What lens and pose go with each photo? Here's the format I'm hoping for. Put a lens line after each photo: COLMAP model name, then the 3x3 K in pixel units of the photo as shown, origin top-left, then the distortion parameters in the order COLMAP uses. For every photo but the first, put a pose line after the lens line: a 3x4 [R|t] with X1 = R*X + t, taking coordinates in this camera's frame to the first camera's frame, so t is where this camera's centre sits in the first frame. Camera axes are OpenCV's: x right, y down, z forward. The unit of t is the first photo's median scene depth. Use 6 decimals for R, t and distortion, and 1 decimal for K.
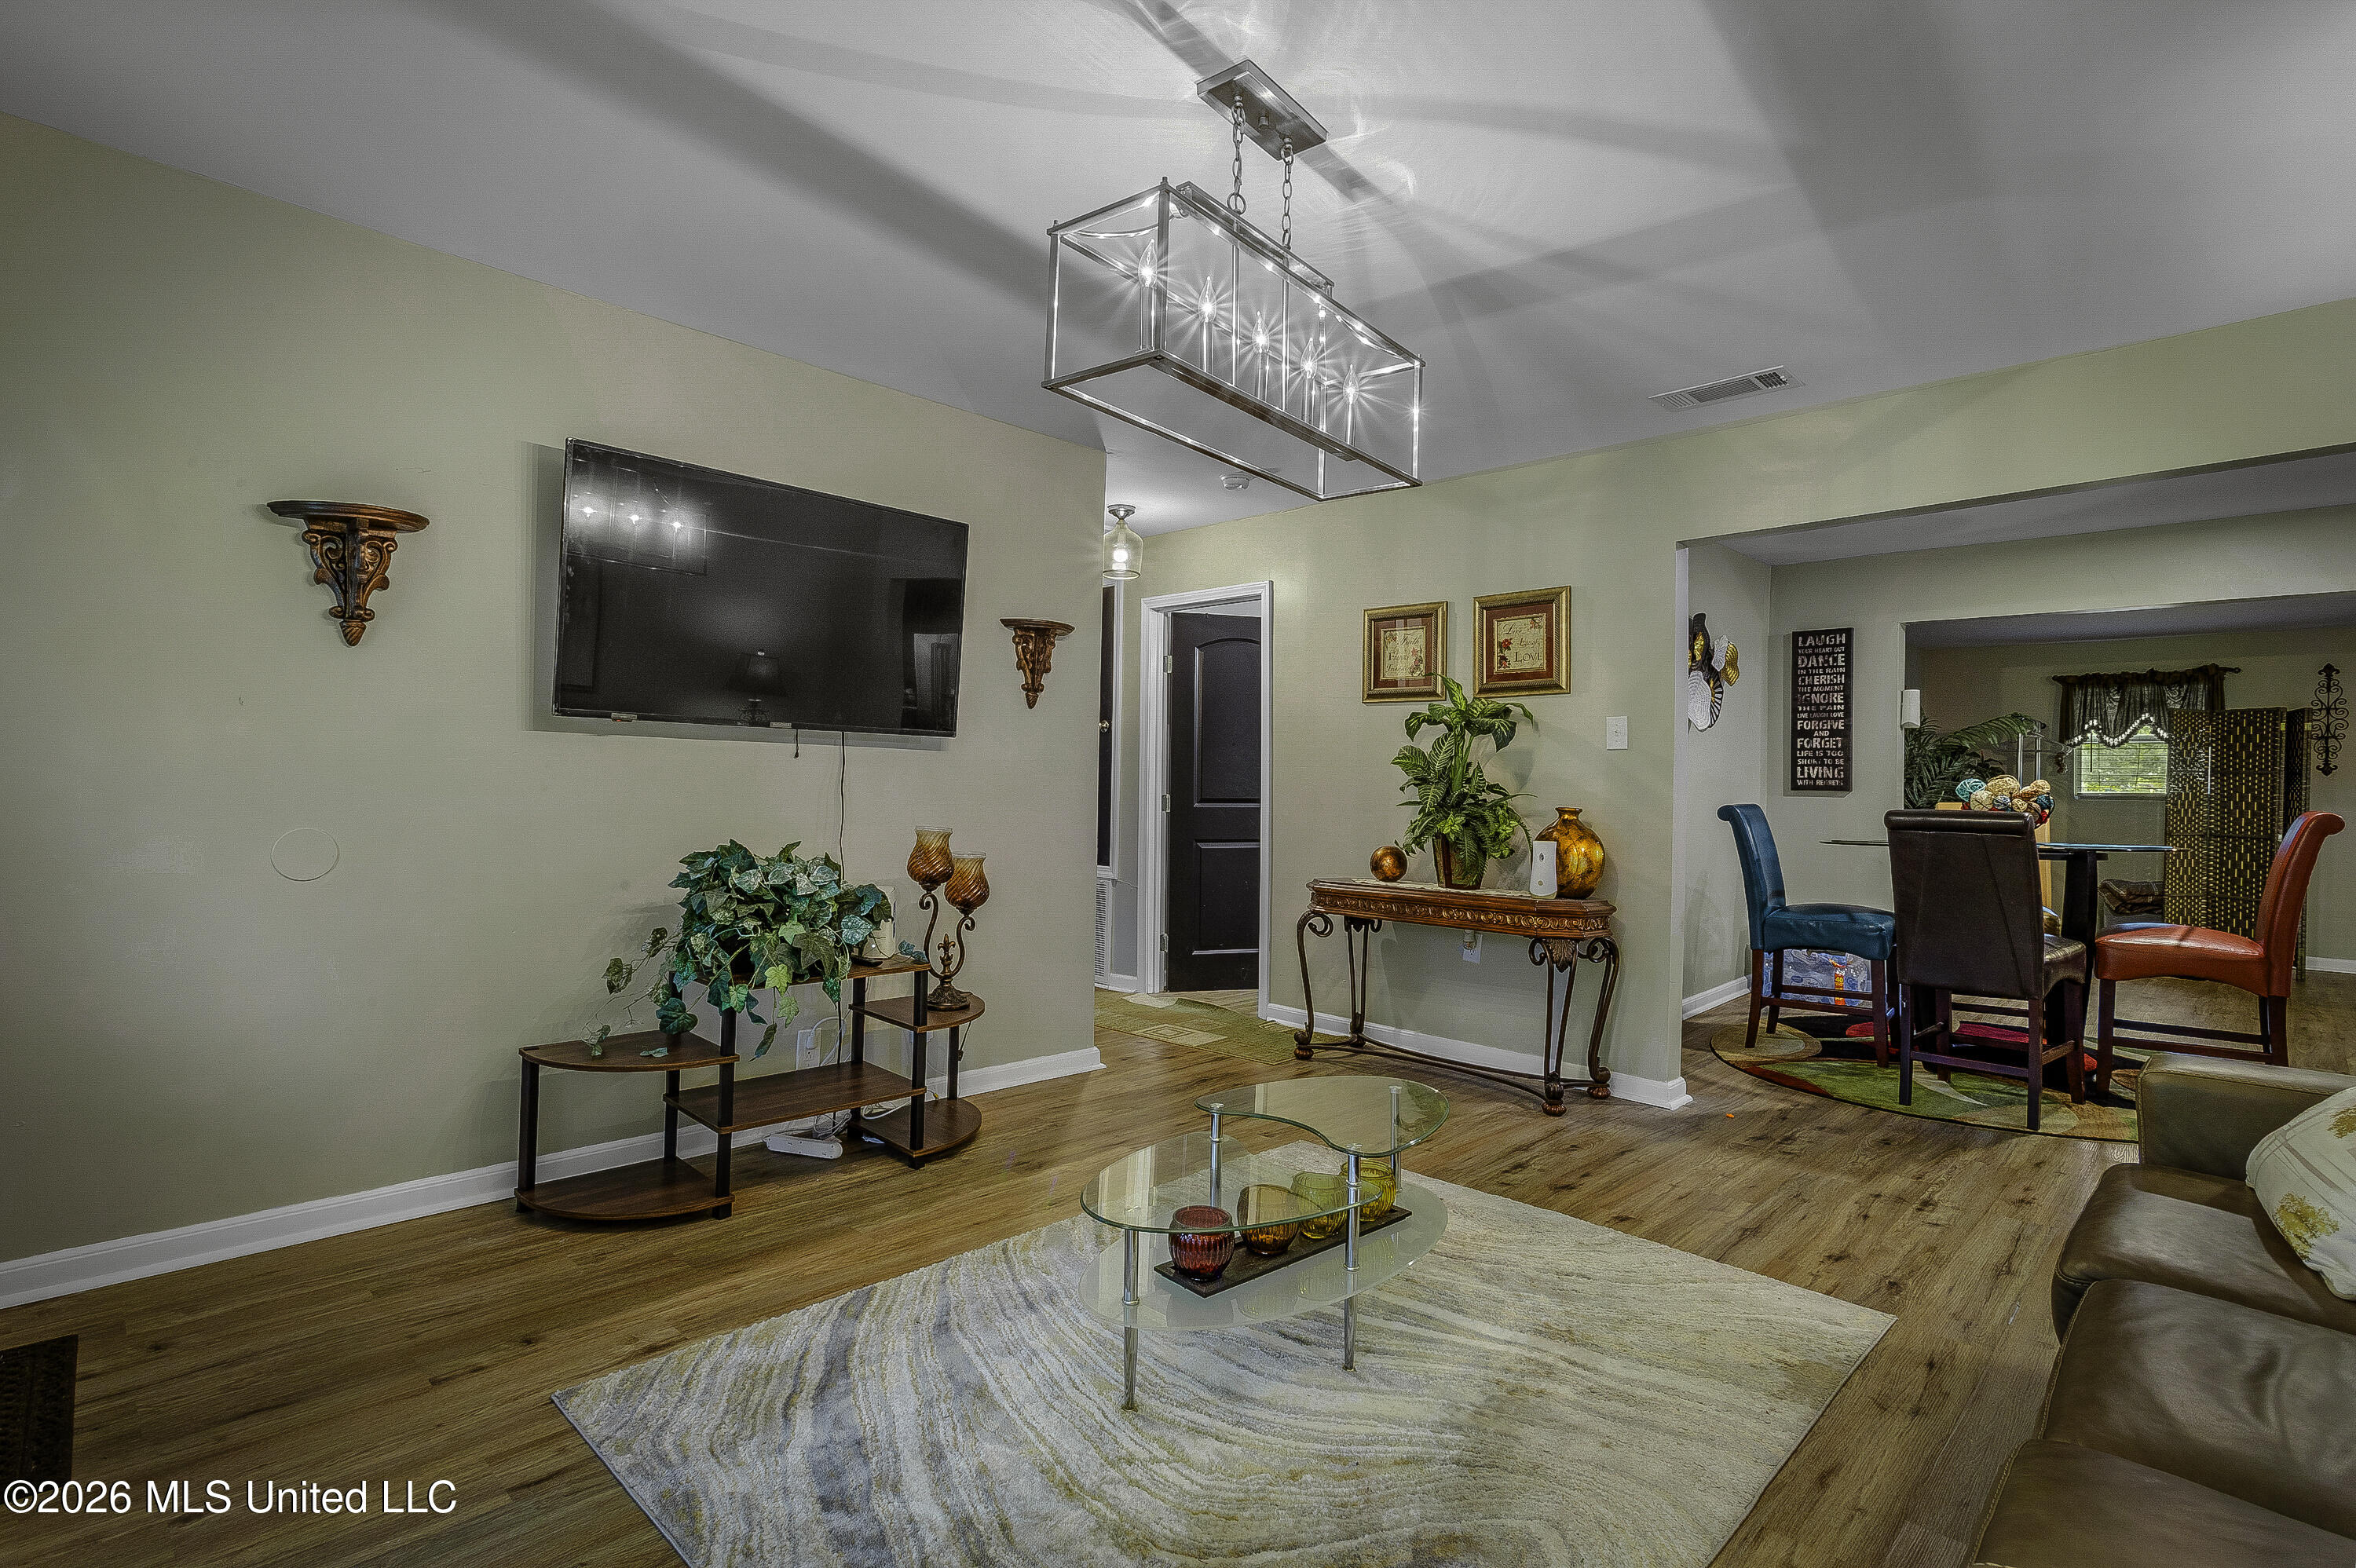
lens RADIAL K [[1114.6, 0, 1185.3], [0, 1114.6, 768.4], [0, 0, 1]] dist [-0.002773, 0.000739]
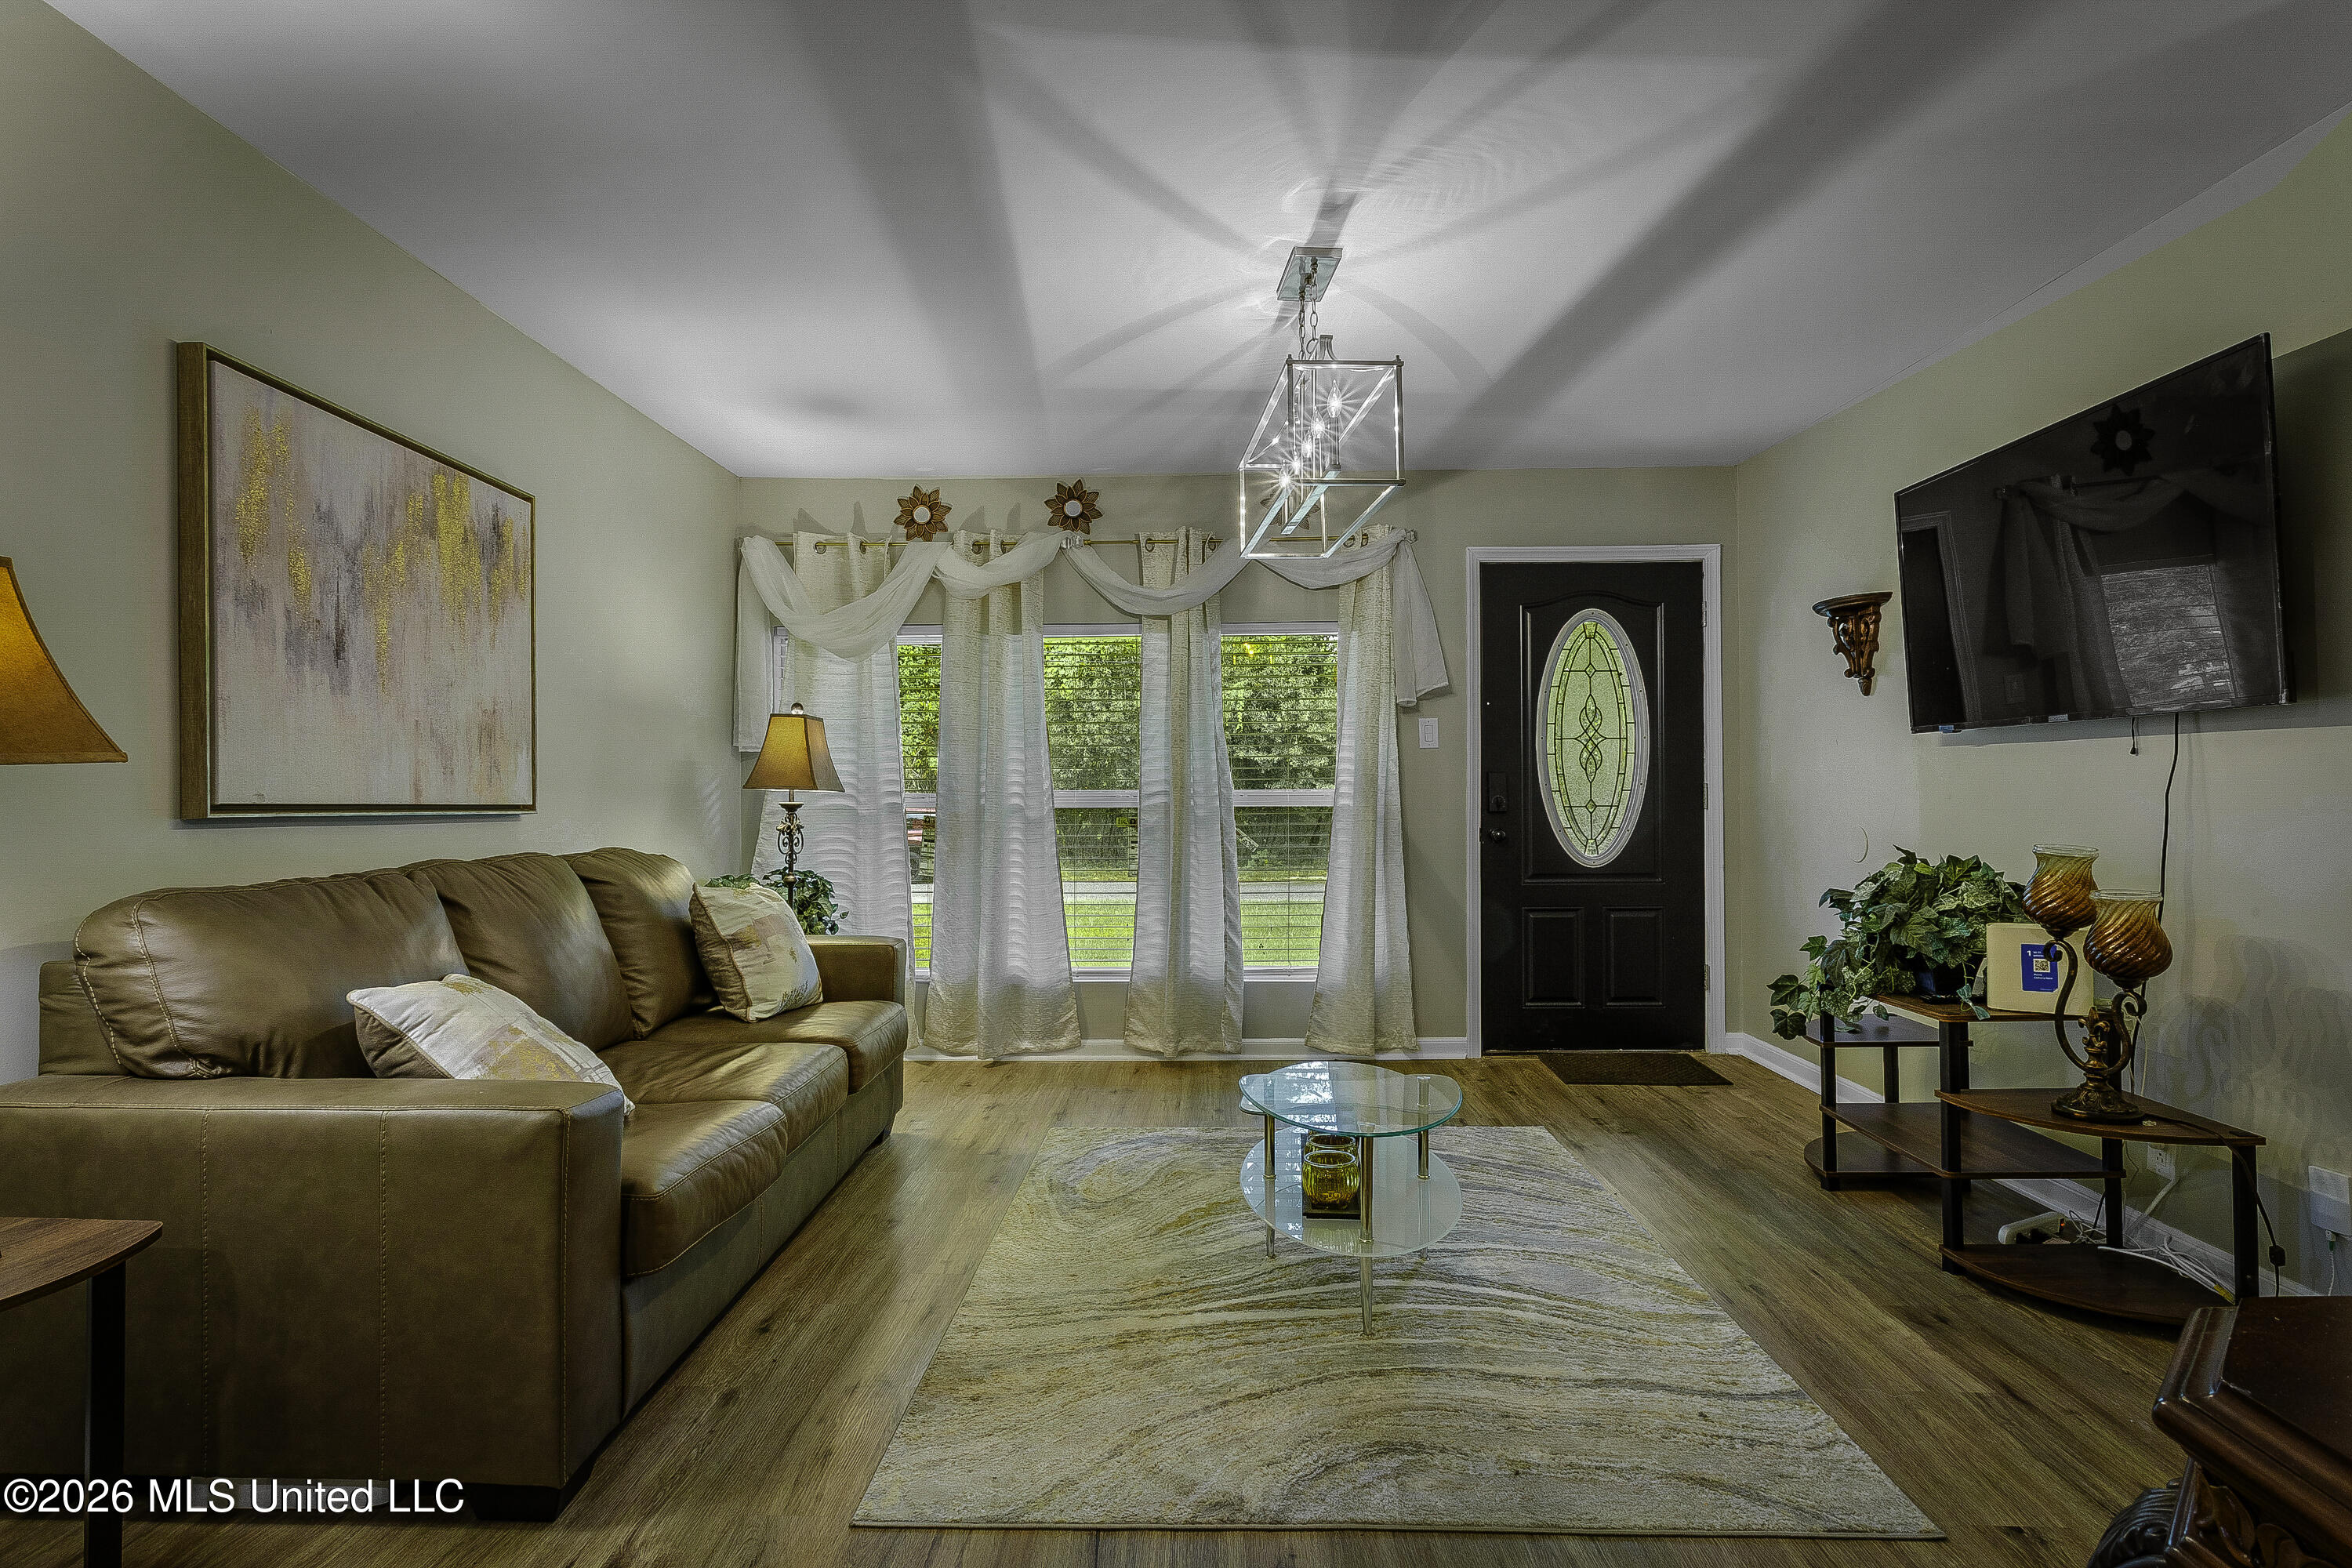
lens RADIAL K [[1209.2, 0, 1165.6], [0, 1209.2, 796.7], [0, 0, 1]] dist [-0.005867, 0.004926]
pose [[-0.745012, -0.012840, -0.666928, 0.682294], [0.001523, 0.999779, -0.020950, 0.035549], [0.667049, -0.016624, -0.744828, 1.159089]]
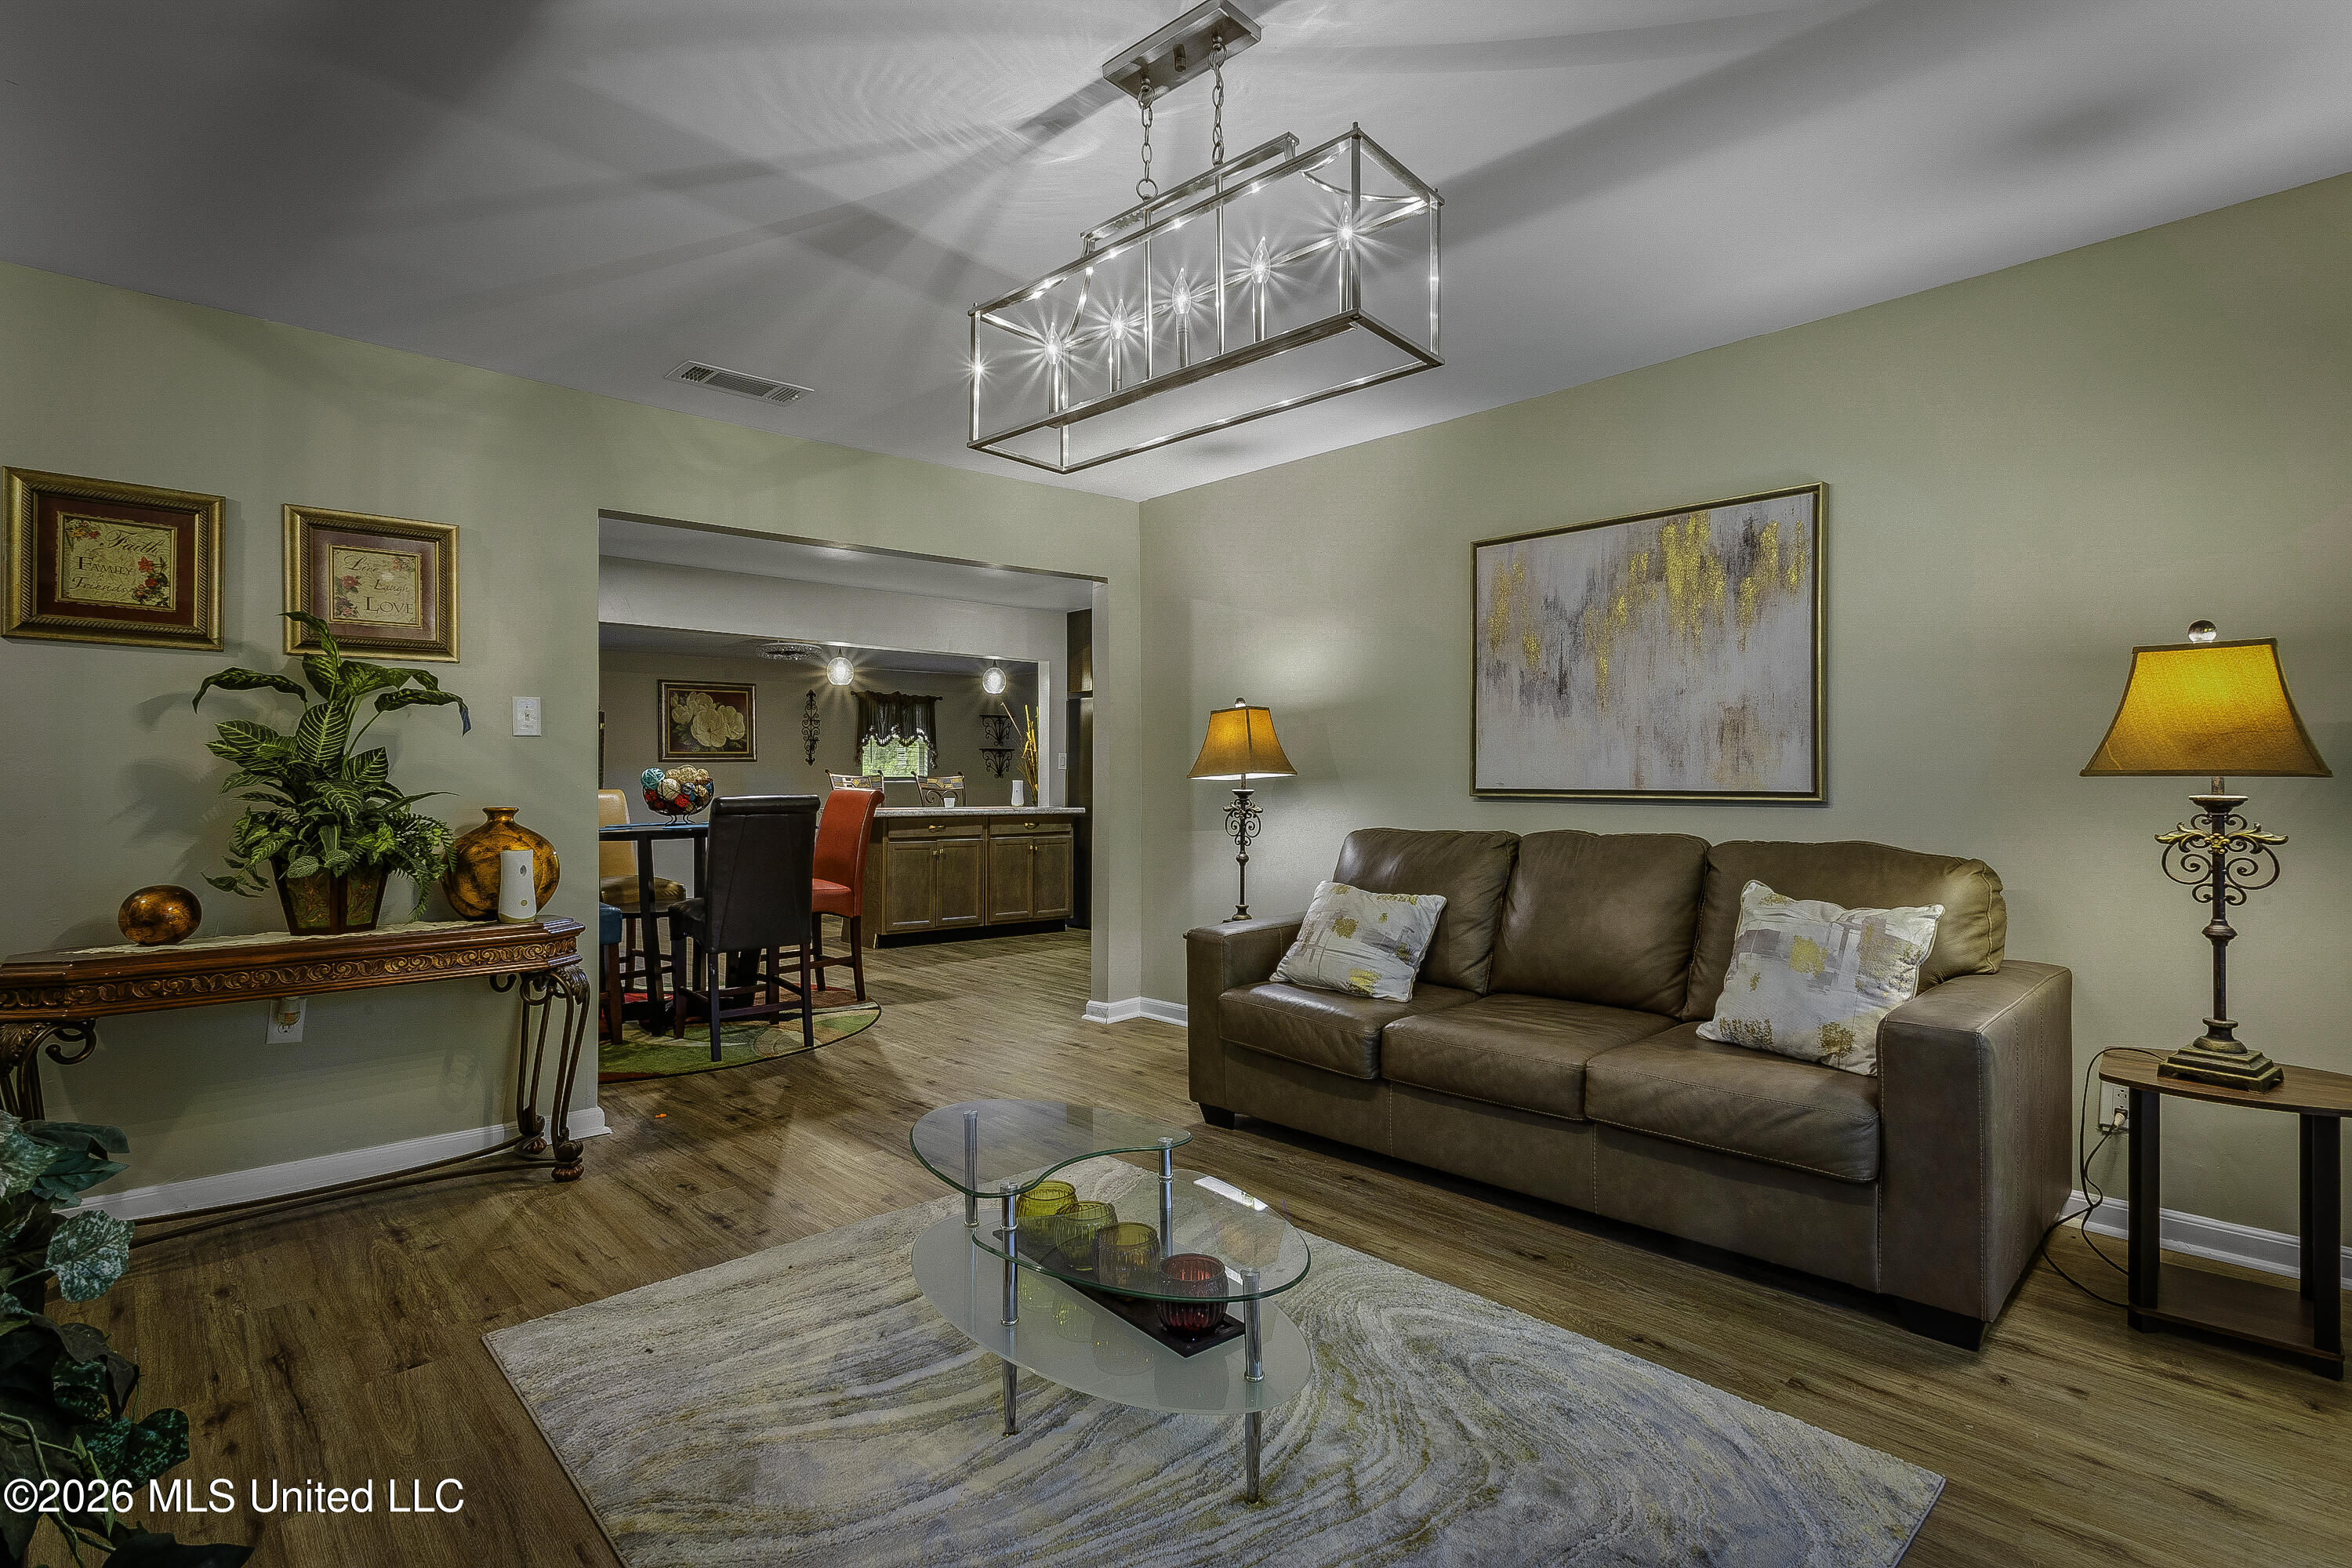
lens RADIAL K [[1112.8, 0, 1161.5], [0, 1112.8, 771.7], [0, 0, 1]] dist [-0.002773, 0.000739]
pose [[0.062859, -0.007482, 0.997994, -0.510131], [-0.005537, 0.999954, 0.007846, 0.000675], [-0.998007, -0.006019, 0.062815, 0.568747]]
